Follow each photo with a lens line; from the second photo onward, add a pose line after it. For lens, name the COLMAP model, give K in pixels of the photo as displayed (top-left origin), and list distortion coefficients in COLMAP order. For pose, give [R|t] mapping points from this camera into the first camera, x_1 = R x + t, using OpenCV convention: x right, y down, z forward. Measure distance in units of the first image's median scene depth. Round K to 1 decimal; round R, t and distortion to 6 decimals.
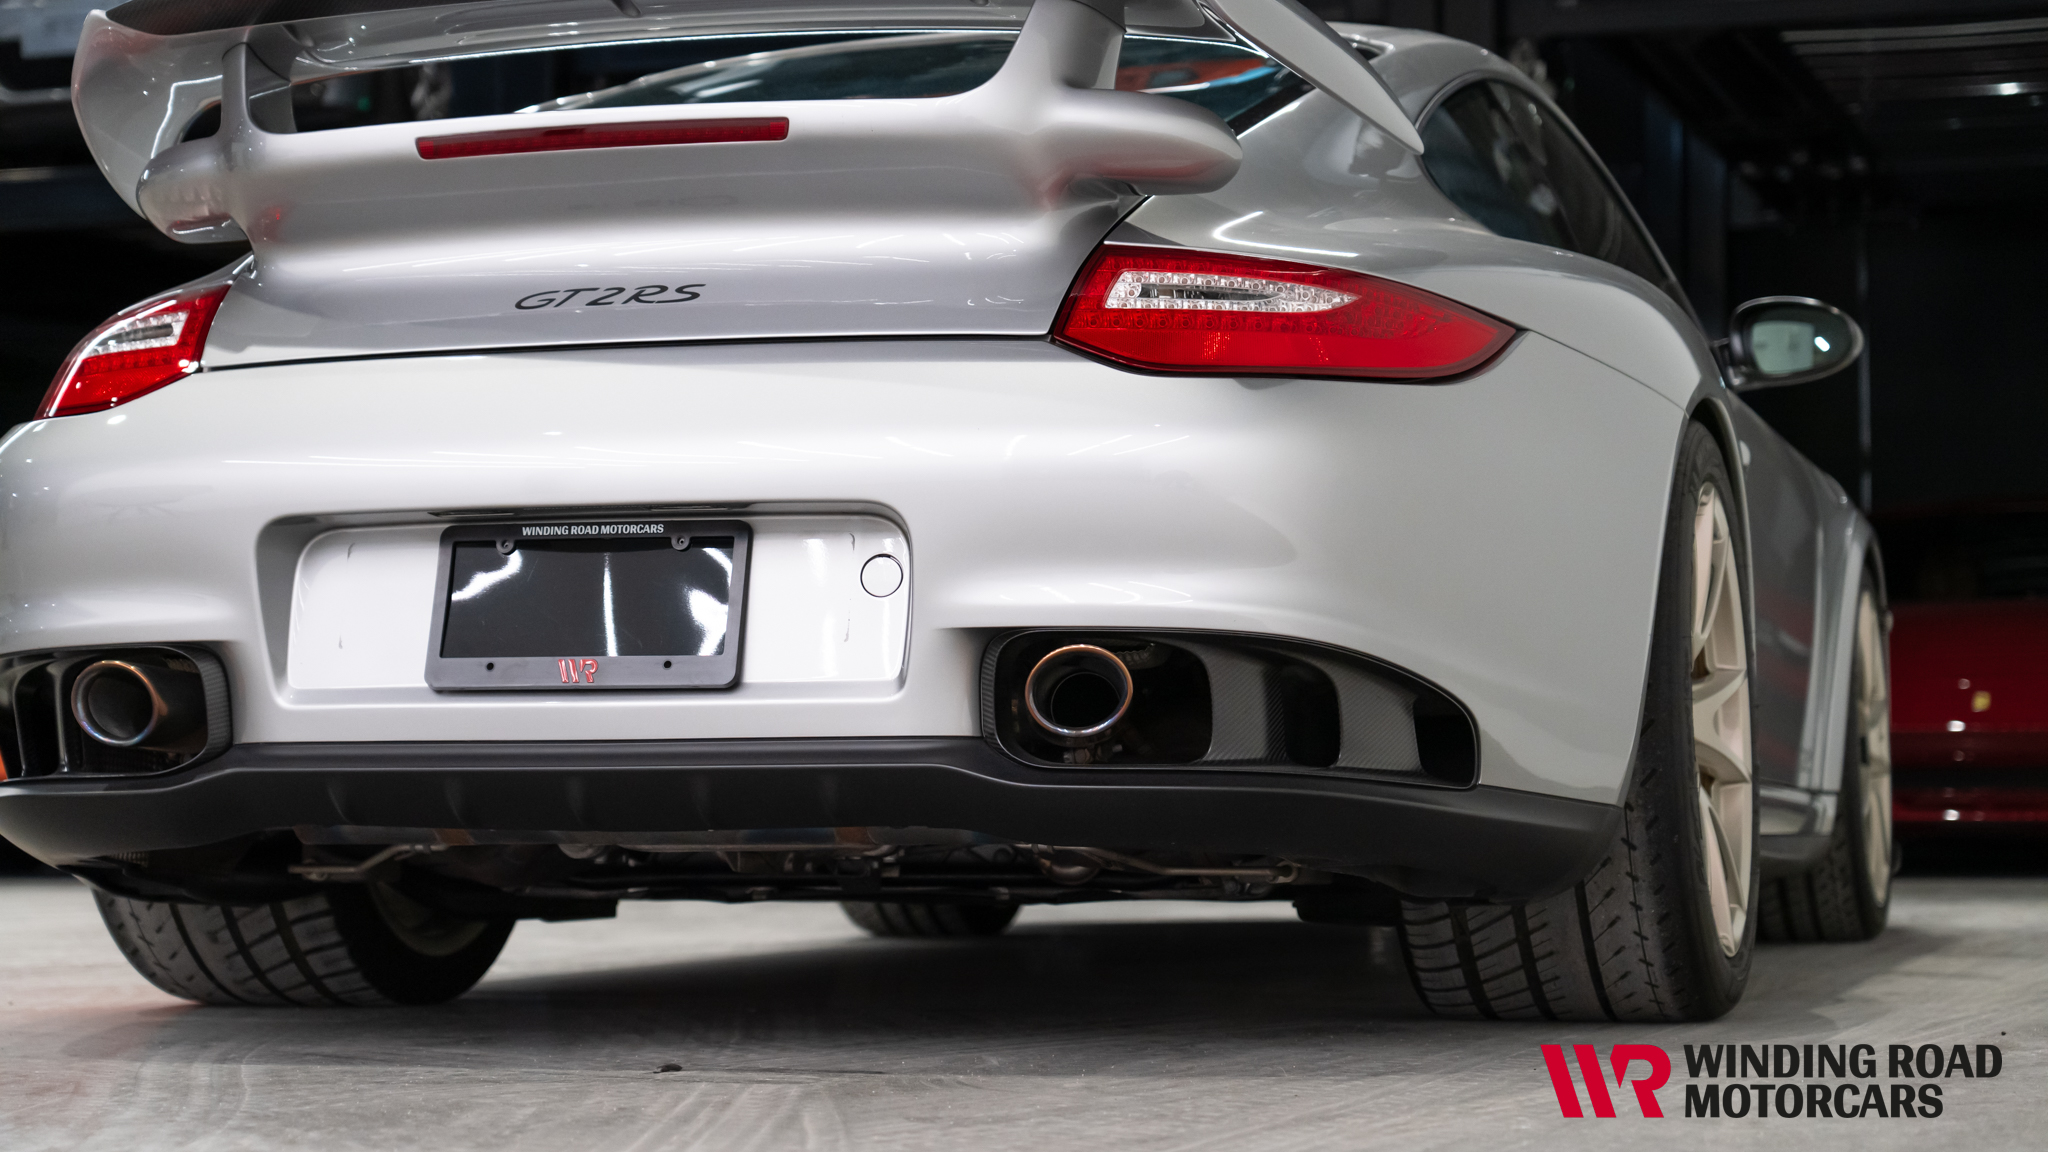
lens RADIAL K [[4133.0, 0, 1039.2], [0, 4133.0, 559.8], [0, 0, 1]] dist [0.041838, 0.000000]
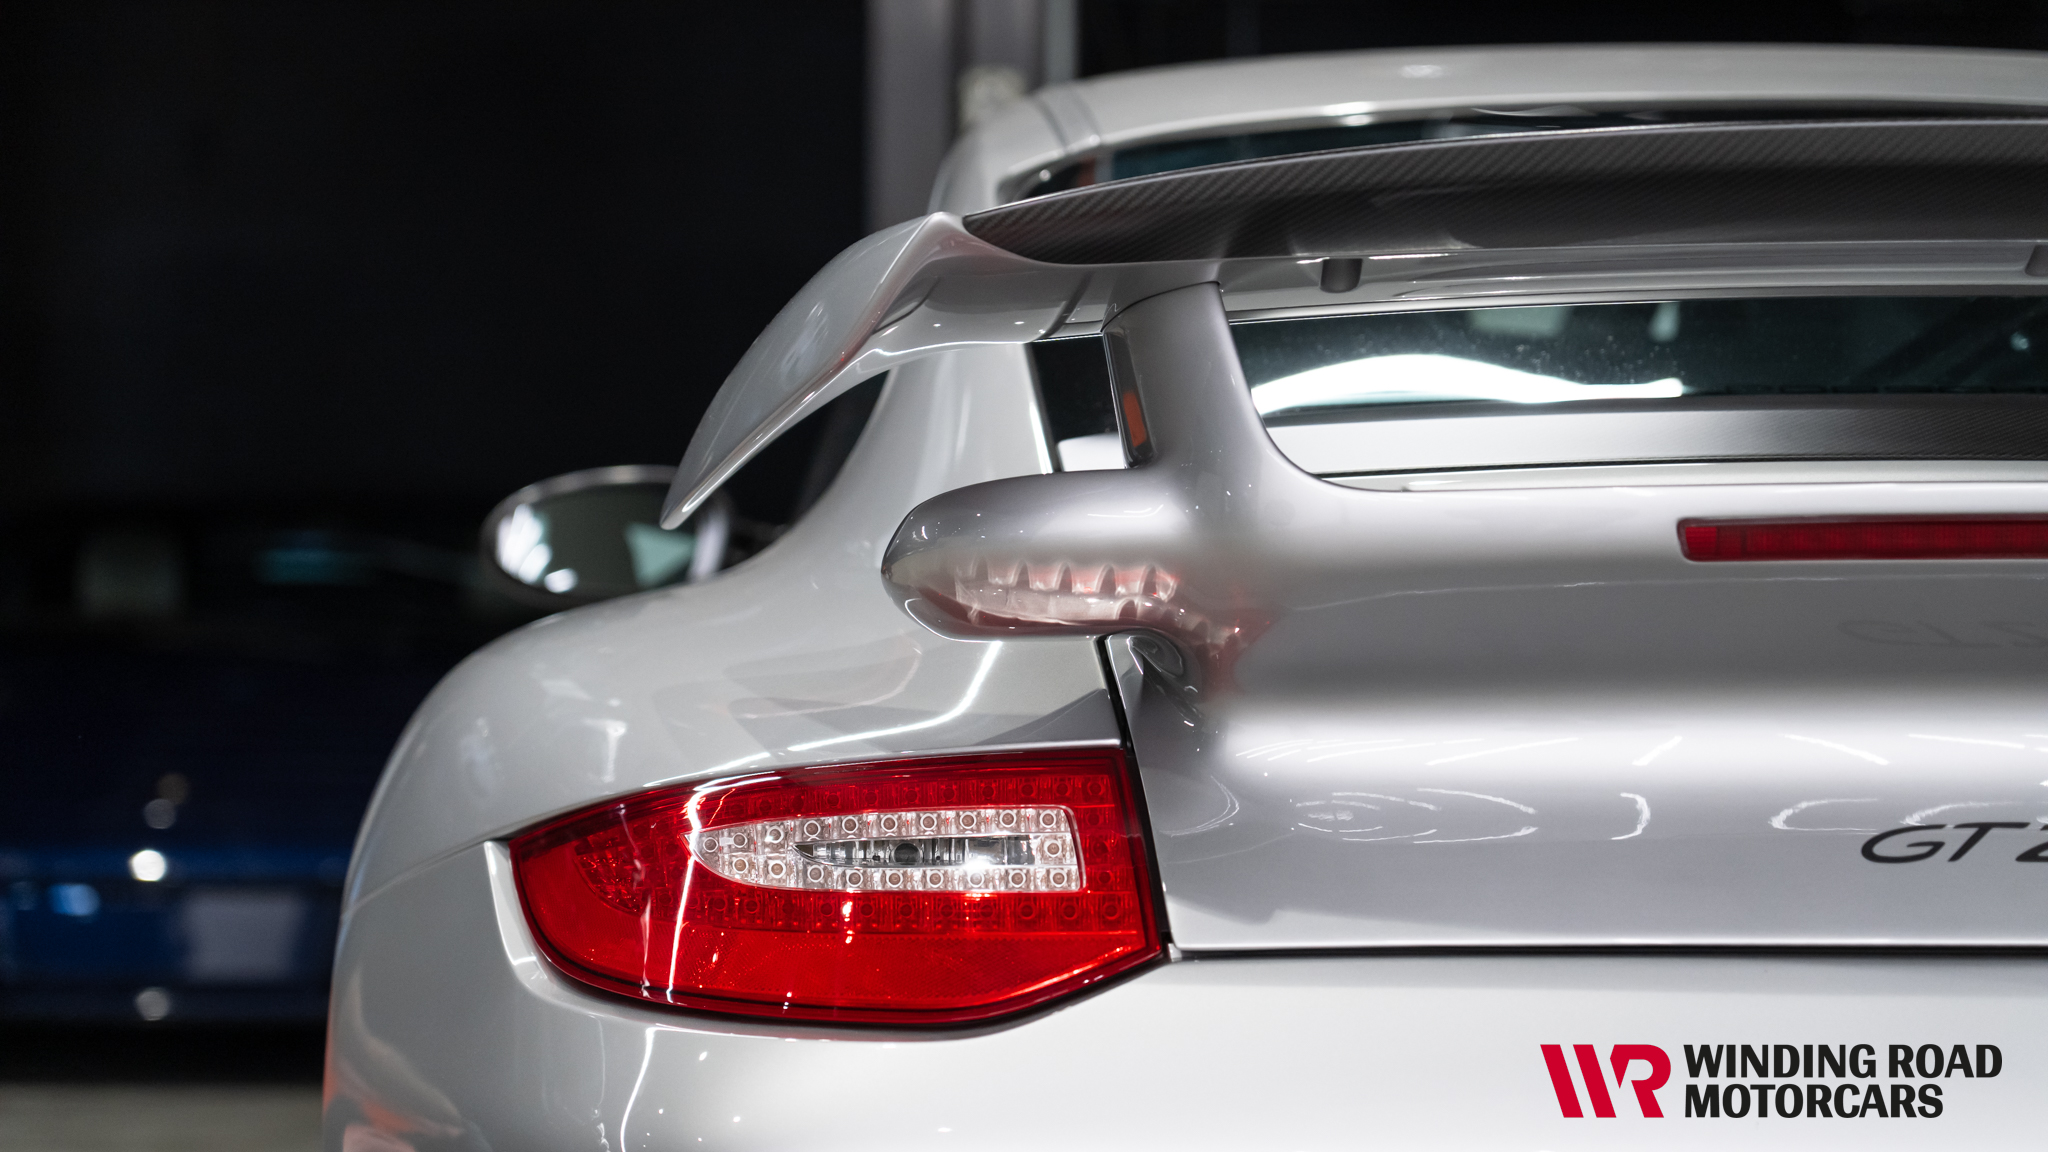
lens RADIAL K [[6300.9, 0, 1024.9], [0, 6300.9, 576.9], [0, 0, 1]] dist [0.057796, 0.000000]
pose [[0.957639, 0.008798, 0.287836, -0.452432], [-0.023266, 0.998629, 0.046883, -0.130395], [-0.287029, -0.051594, 0.956531, 0.290802]]
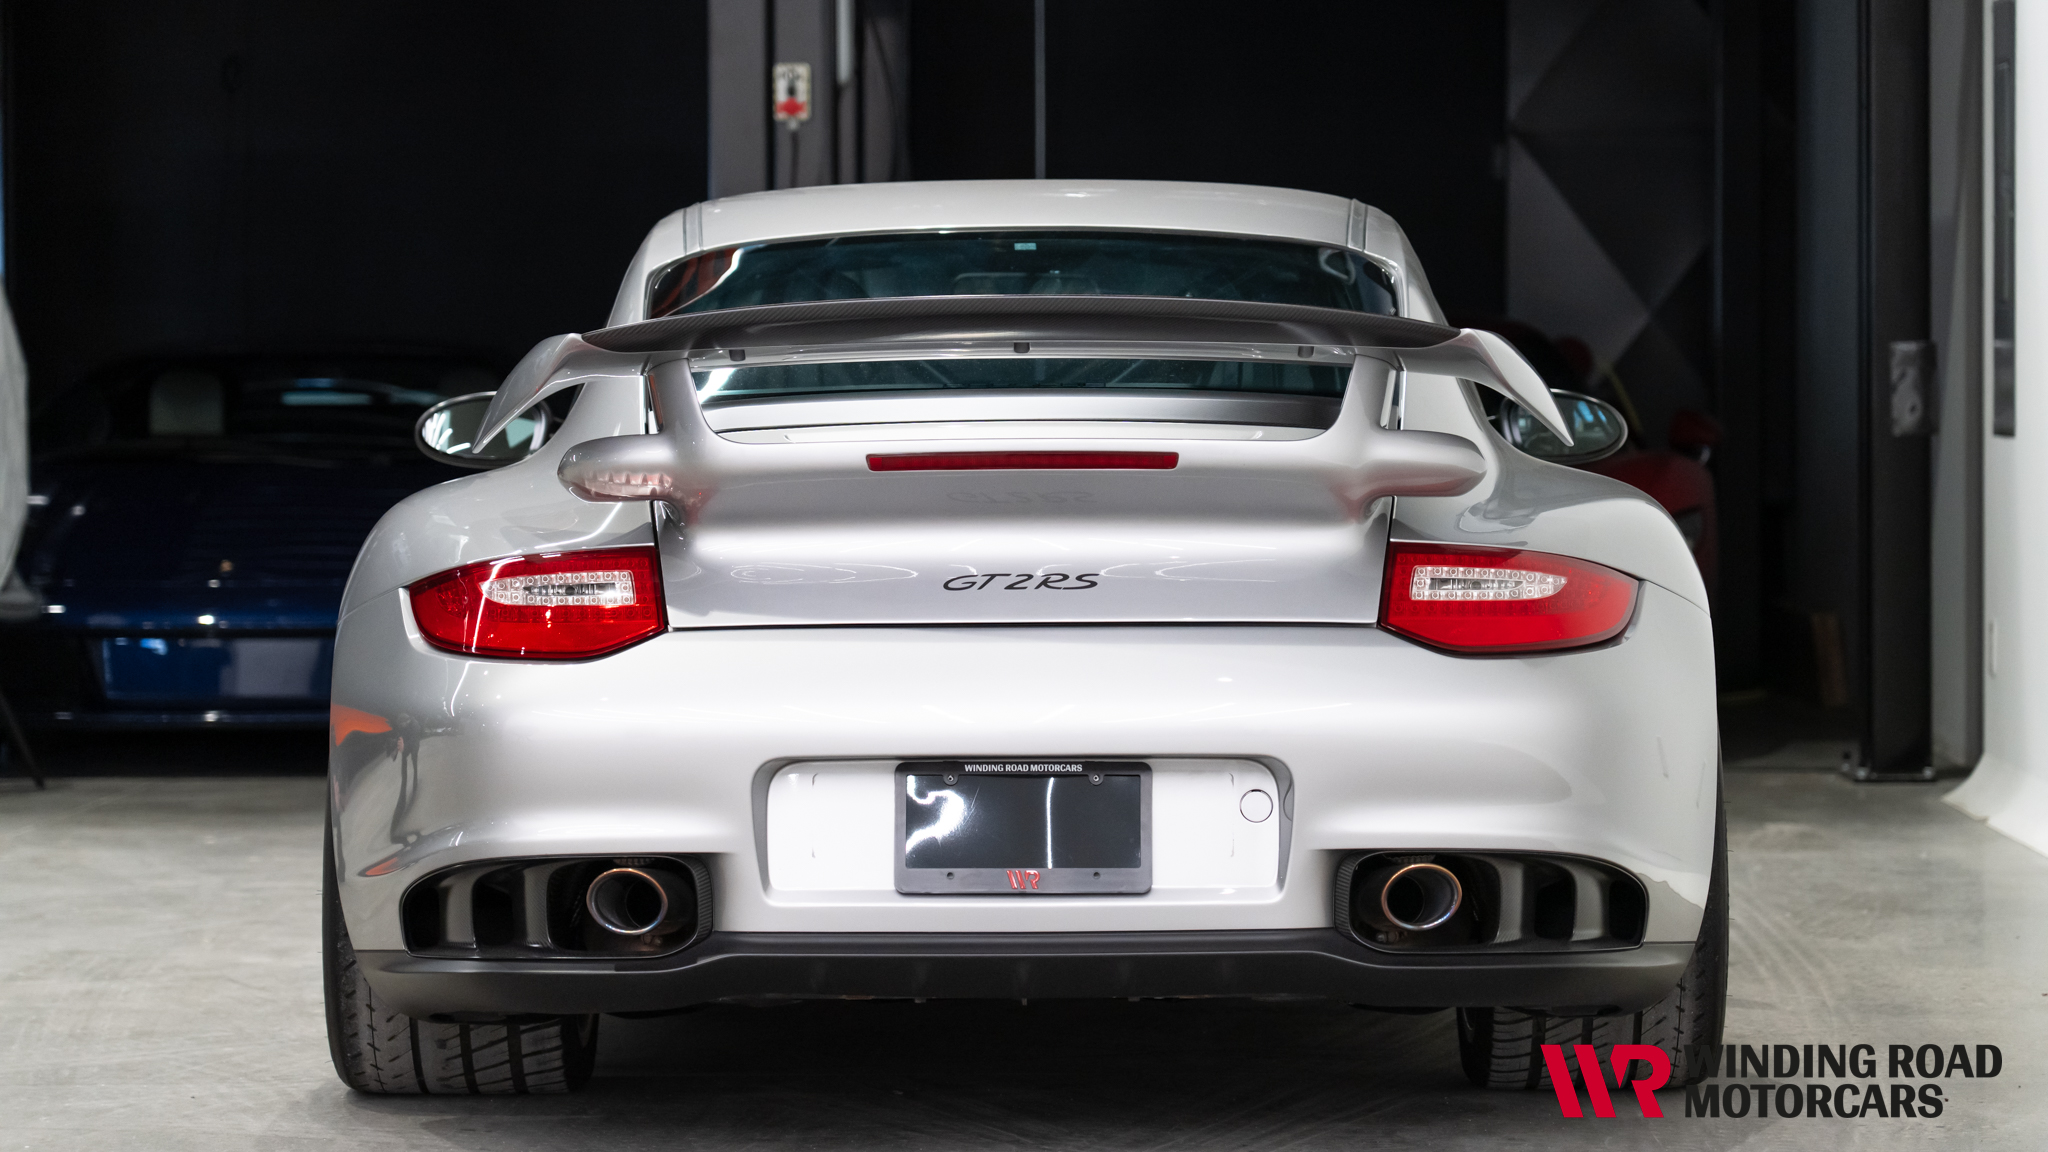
lens RADIAL K [[6300.9, 0, 1035.1], [0, 6300.9, 566.9], [0, 0, 1]] dist [0.057796, 0.000000]
pose [[0.957357, -0.008104, 0.288793, -0.666309], [-0.016278, 0.996506, 0.081924, -0.229115], [-0.288448, -0.083132, 0.953880, -0.869980]]
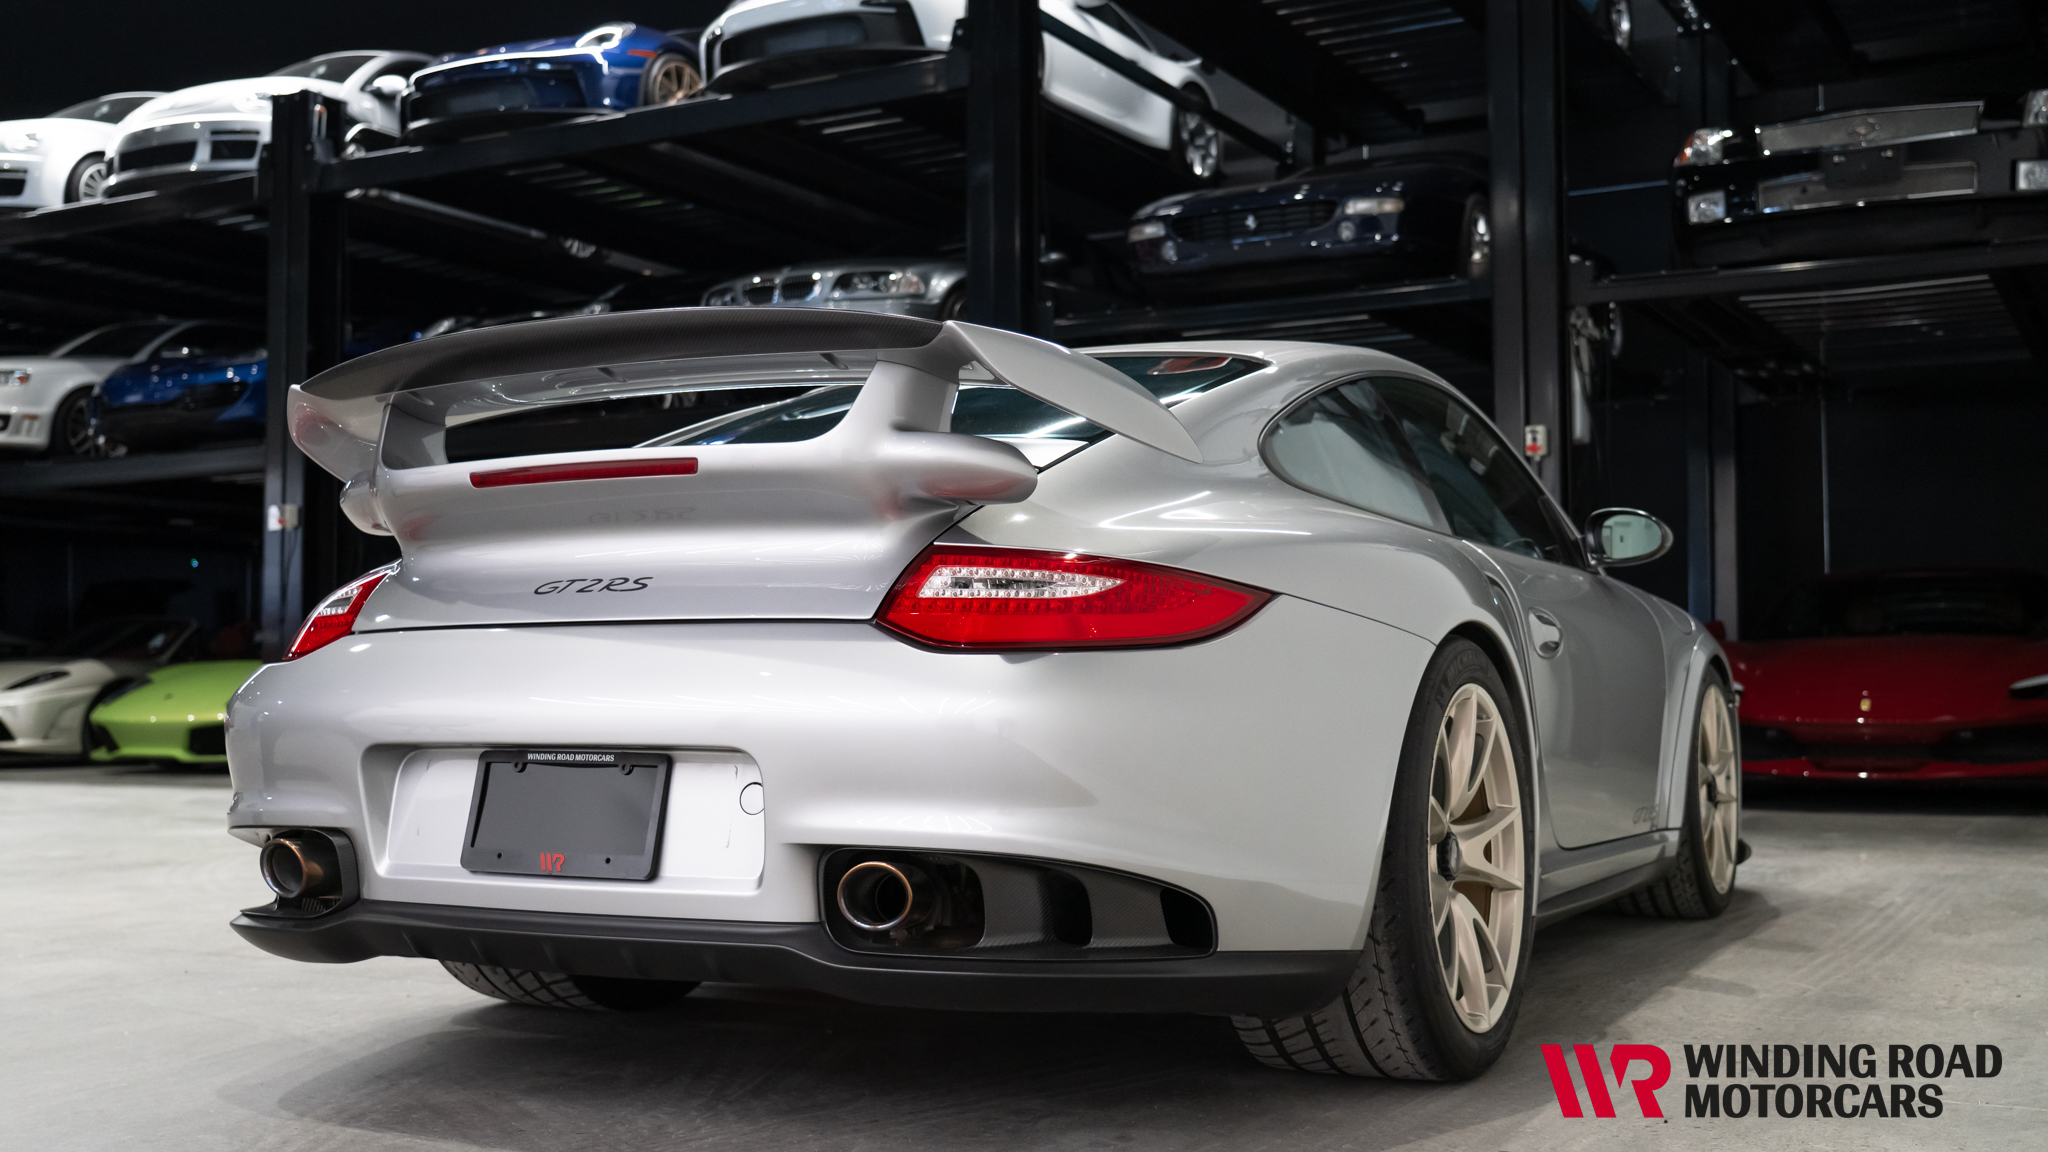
lens RADIAL K [[2114.2, 0, 1033.9], [0, 2114.2, 574.3], [0, 0, 1]] dist [0.010093, 0.000000]
pose [[0.981830, -0.009733, -0.189510, 0.177415], [0.011056, 0.999921, 0.005921, -0.070216], [0.189438, -0.007908, 0.981861, 0.329213]]
